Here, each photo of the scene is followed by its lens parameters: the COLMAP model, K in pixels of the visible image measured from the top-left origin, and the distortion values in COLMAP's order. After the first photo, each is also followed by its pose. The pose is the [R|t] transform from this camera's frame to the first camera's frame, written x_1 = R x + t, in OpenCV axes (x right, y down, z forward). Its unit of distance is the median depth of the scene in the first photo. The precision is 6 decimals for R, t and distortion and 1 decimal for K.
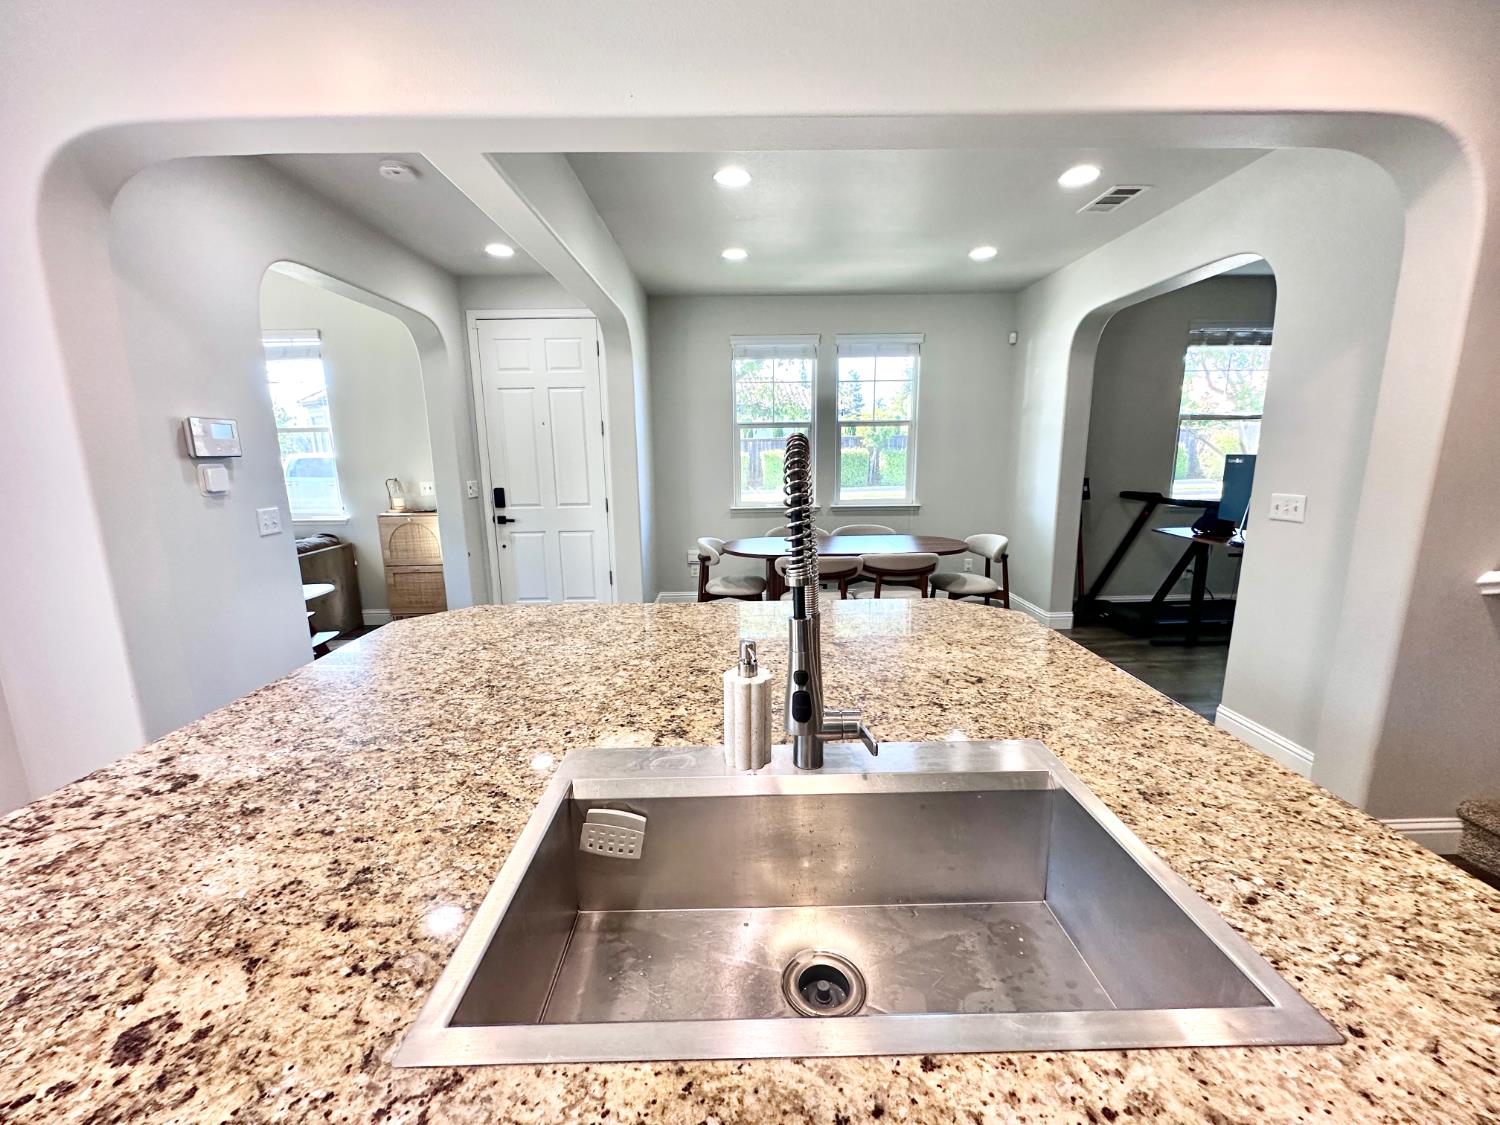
lens RADIAL K [[598.9, 0, 750.0], [0, 598.9, 562.5], [0, 0, 1]] dist [-0.001789, 0.000010]
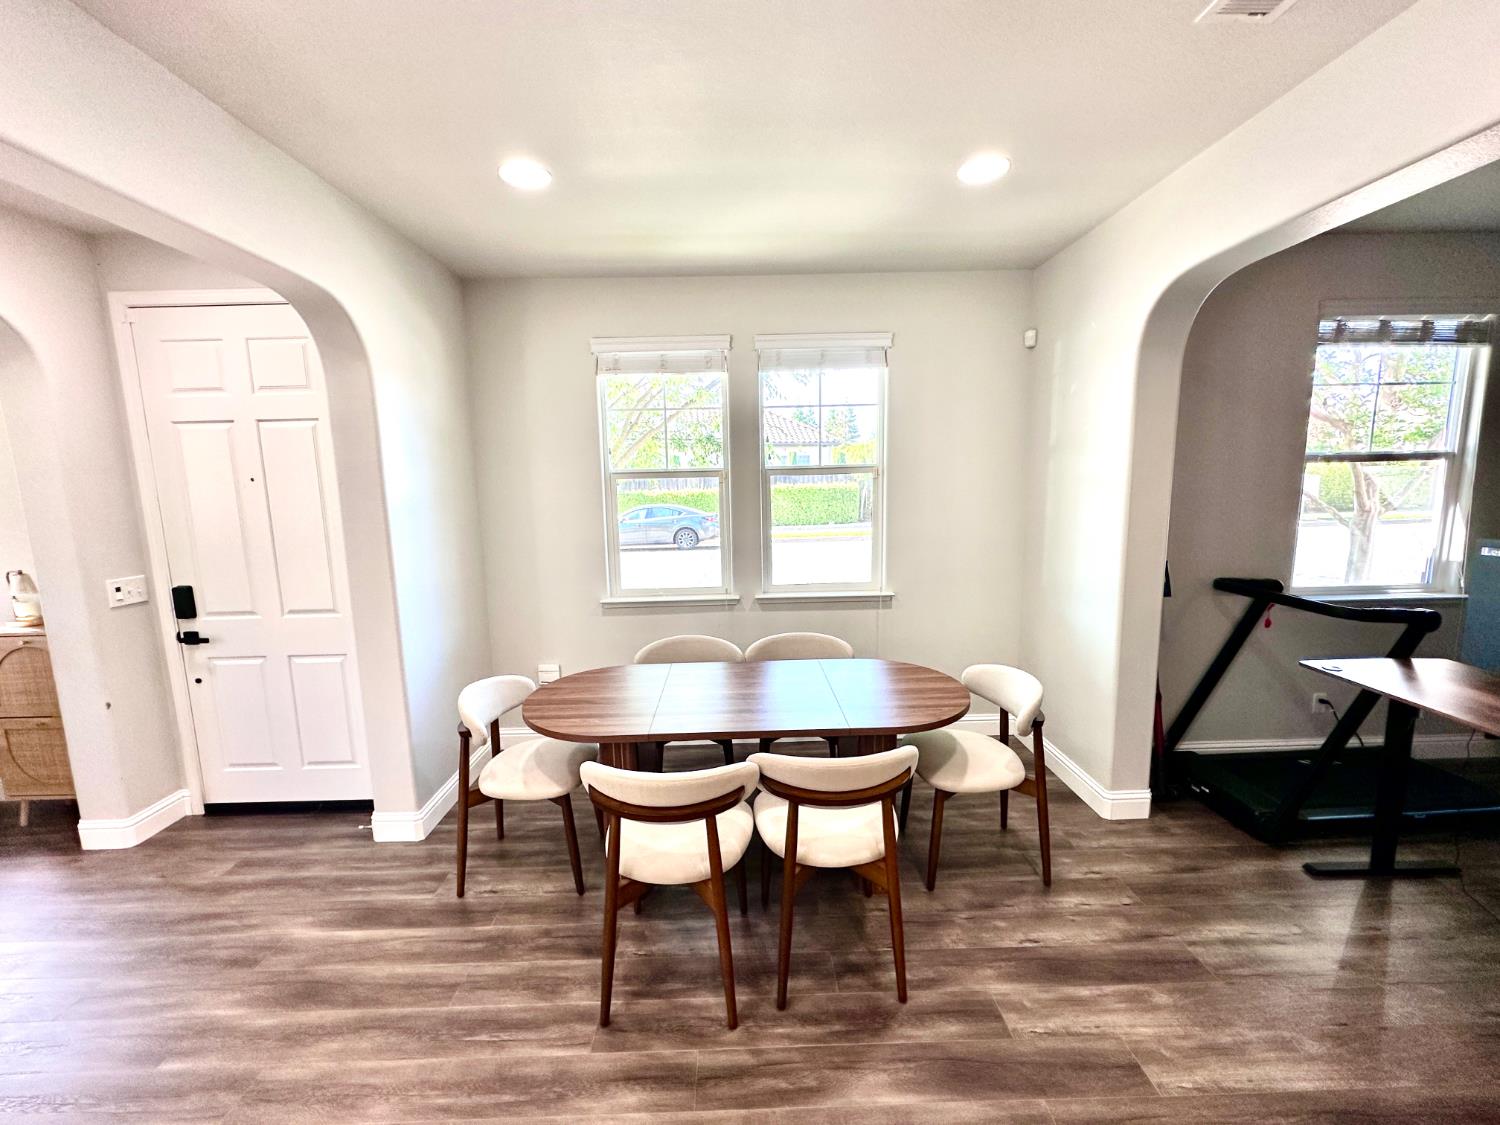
lens RADIAL K [[598.9, 0, 750.0], [0, 598.9, 562.5], [0, 0, 1]] dist [-0.001789, 0.000010]
pose [[0.999958, -0.008563, 0.003172, 0.142783], [0.008712, 0.998702, -0.050193, -0.111484], [-0.002738, 0.050218, 0.998735, 0.394624]]
